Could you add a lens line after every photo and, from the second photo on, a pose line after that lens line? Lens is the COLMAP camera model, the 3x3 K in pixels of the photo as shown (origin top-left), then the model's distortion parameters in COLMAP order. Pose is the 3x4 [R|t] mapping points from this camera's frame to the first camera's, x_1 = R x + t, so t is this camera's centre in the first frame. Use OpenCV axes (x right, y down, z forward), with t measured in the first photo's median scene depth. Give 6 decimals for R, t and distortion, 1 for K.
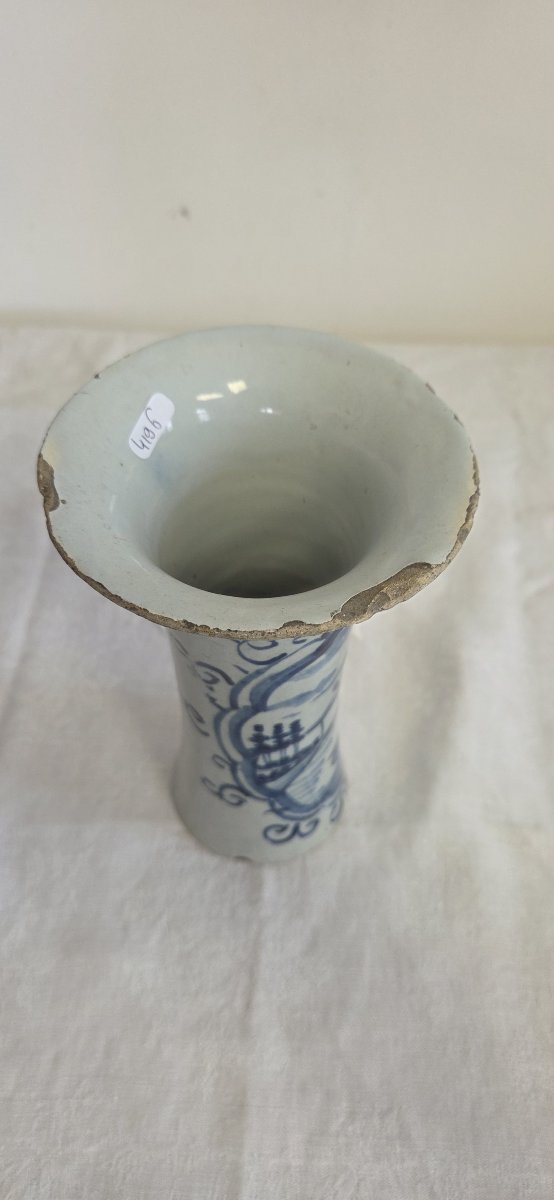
lens RADIAL K [[862.7, 0, 279.7], [0, 862.7, 615.2], [0, 0, 1]] dist [-0.000157, -0.055303]
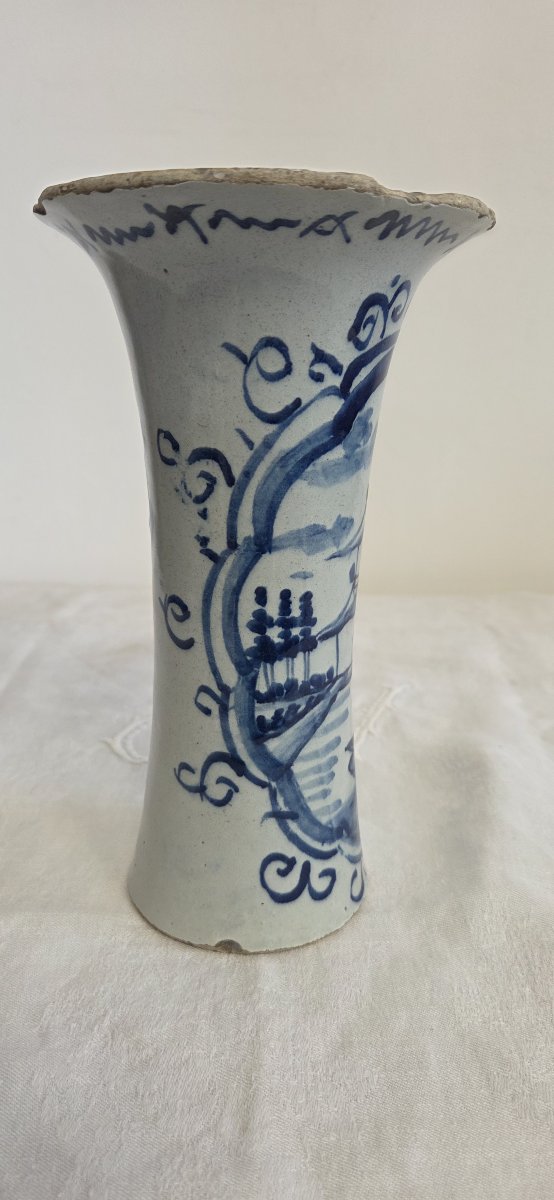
lens RADIAL K [[859.1, 0, 296.6], [0, 859.1, 601.7], [0, 0, 1]] dist [0.038790, -0.082451]
pose [[0.996453, -0.004111, 0.084053, -0.051035], [0.052430, 0.811593, -0.581866, 0.519455], [-0.065825, 0.584209, 0.808929, 0.323364]]
